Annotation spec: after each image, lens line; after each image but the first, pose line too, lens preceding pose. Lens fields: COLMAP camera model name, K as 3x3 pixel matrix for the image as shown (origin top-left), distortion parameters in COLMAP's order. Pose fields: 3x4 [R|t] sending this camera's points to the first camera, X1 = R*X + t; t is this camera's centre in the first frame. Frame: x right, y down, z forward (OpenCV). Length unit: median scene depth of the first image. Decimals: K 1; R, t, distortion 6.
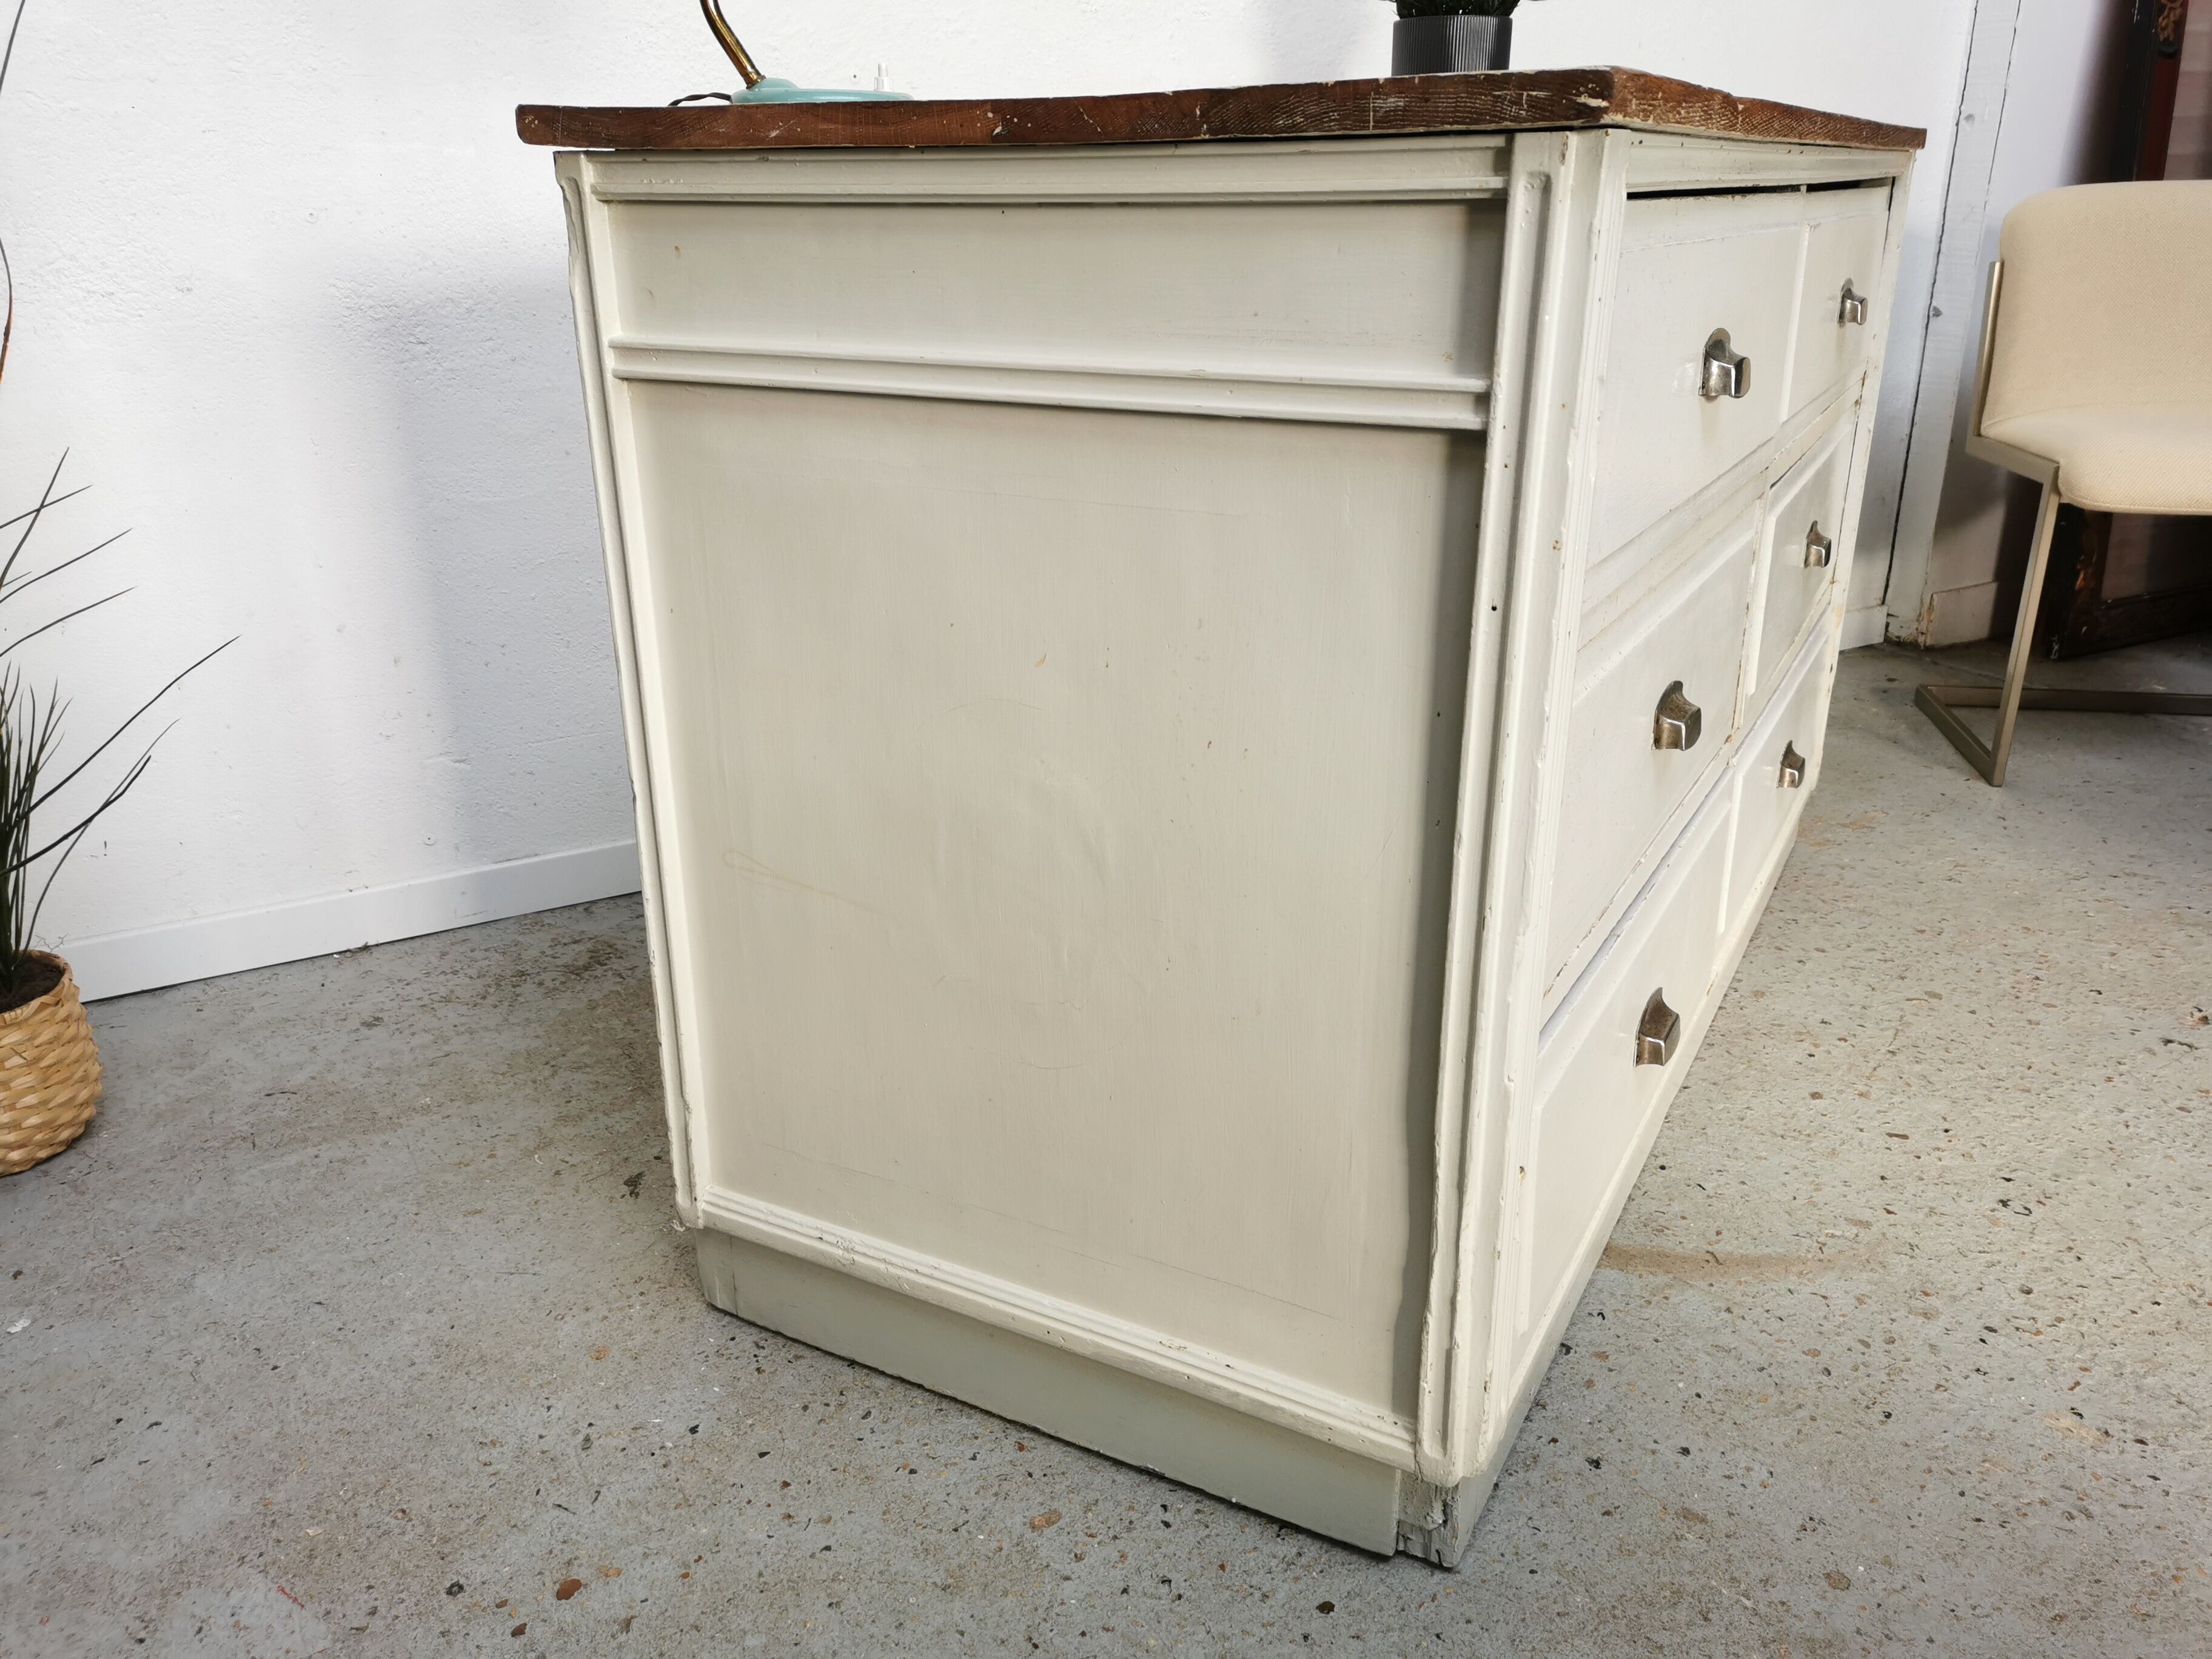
lens RADIAL K [[1685.2, 0, 1110.0], [0, 1685.2, 821.9], [0, 0, 1]] dist [0.074541, -0.077870]
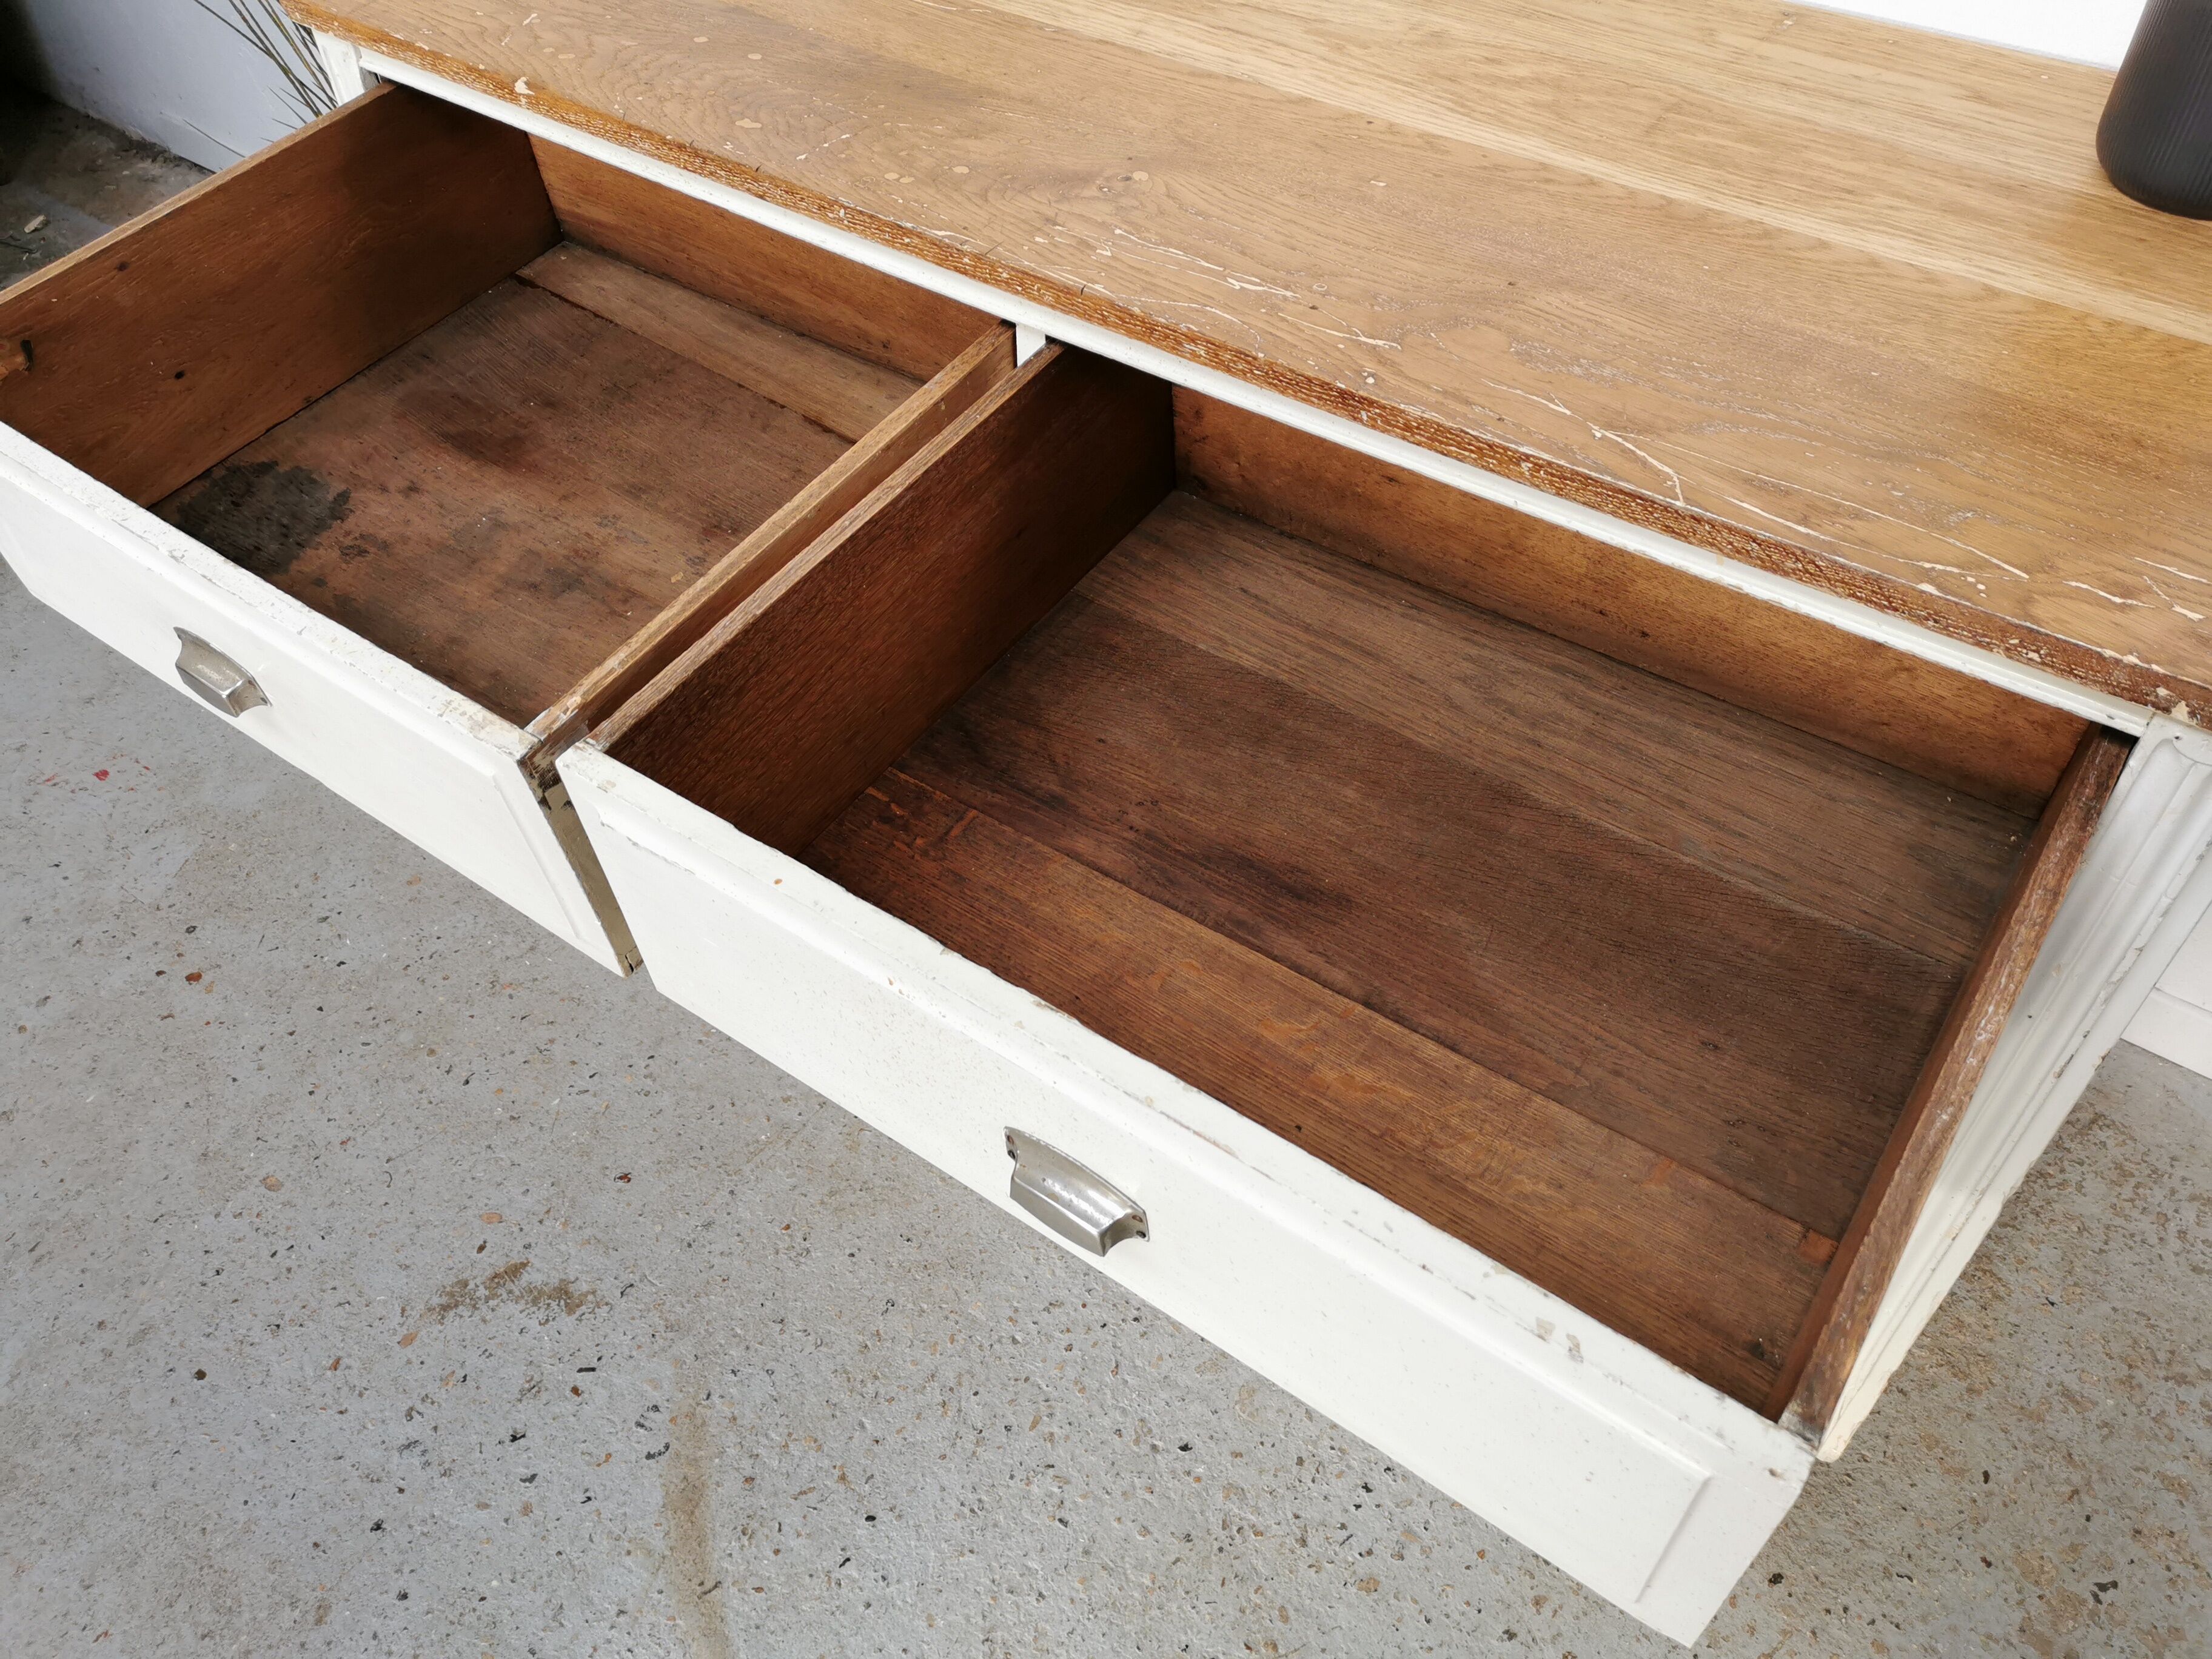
lens RADIAL K [[1699.5, 0, 1104.3], [0, 1699.5, 822.4], [0, 0, 1]] dist [0.040953, -0.028968]
pose [[0.400708, 0.657338, -0.638232, 0.682169], [-0.309670, 0.752777, 0.580889, -0.617084], [0.862286, -0.035126, 0.505201, 0.630132]]
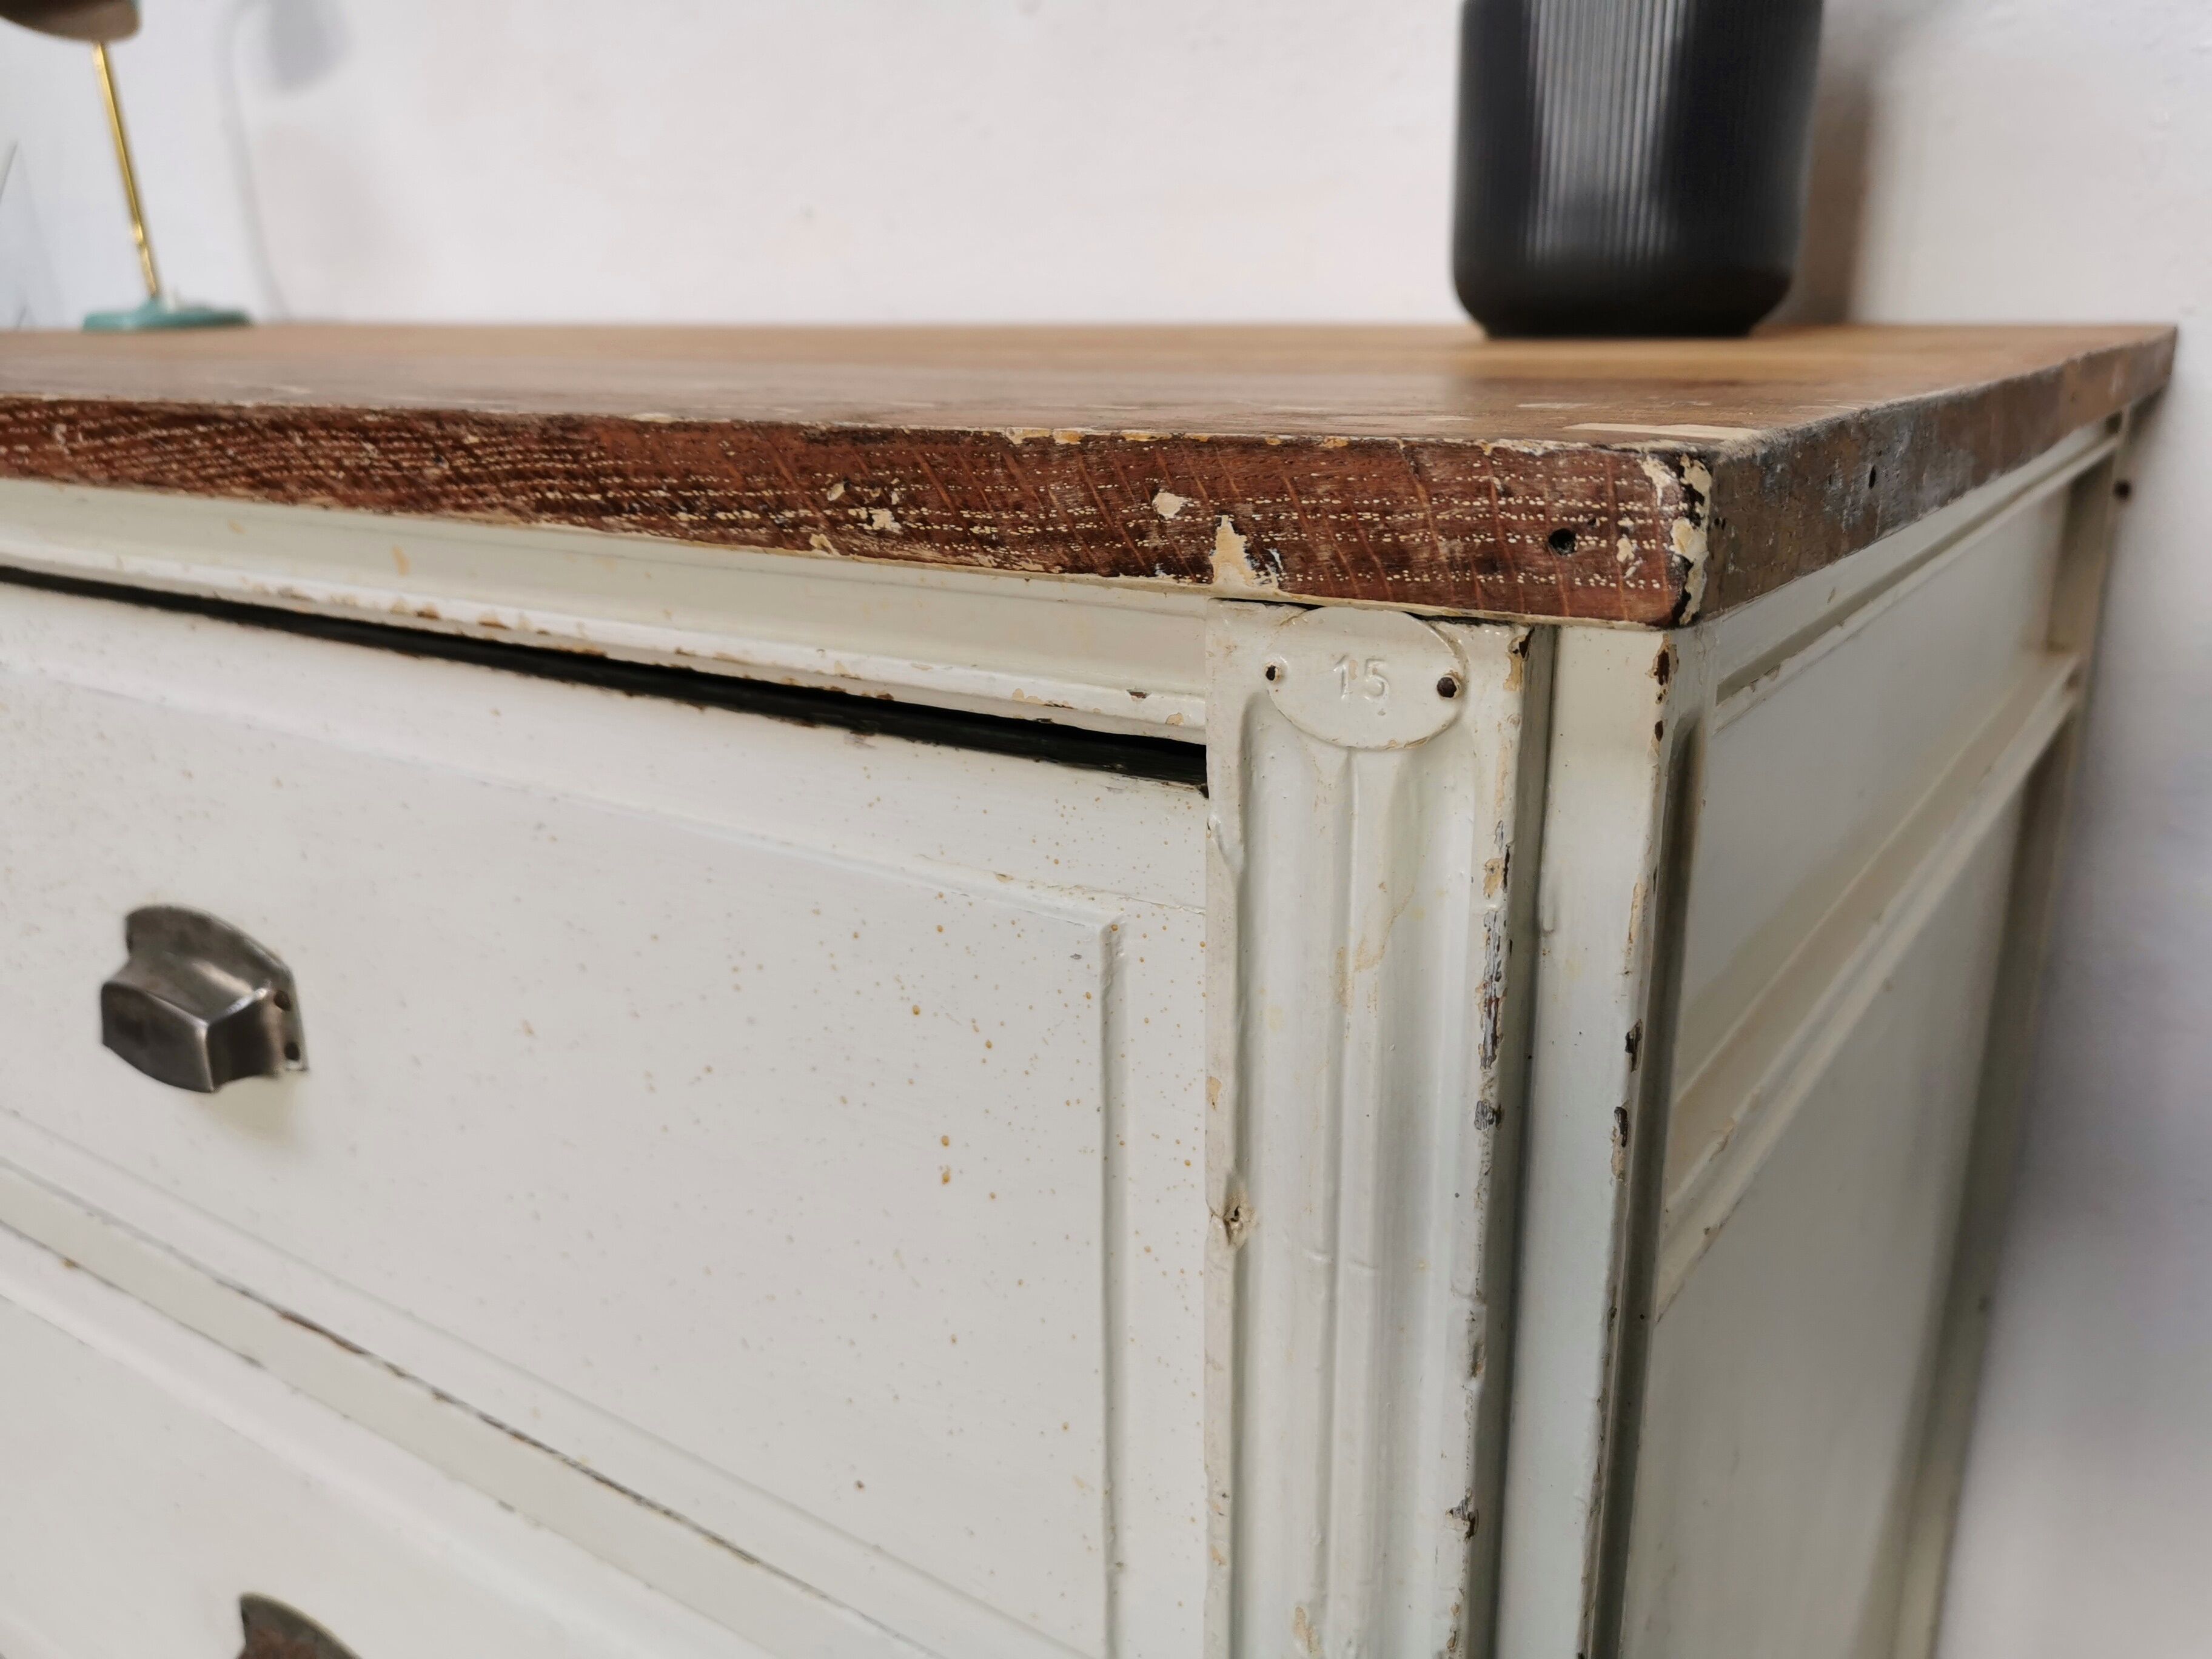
lens RADIAL K [[1779.8, 0, 1106.0], [0, 1779.8, 829.5], [0, 0, 1]] dist [-0.000639, -0.052052]
pose [[0.435234, 0.274128, -0.857569, 0.607260], [-0.302241, 0.941729, 0.147636, -0.447861], [0.848069, 0.194936, 0.492726, 1.063244]]
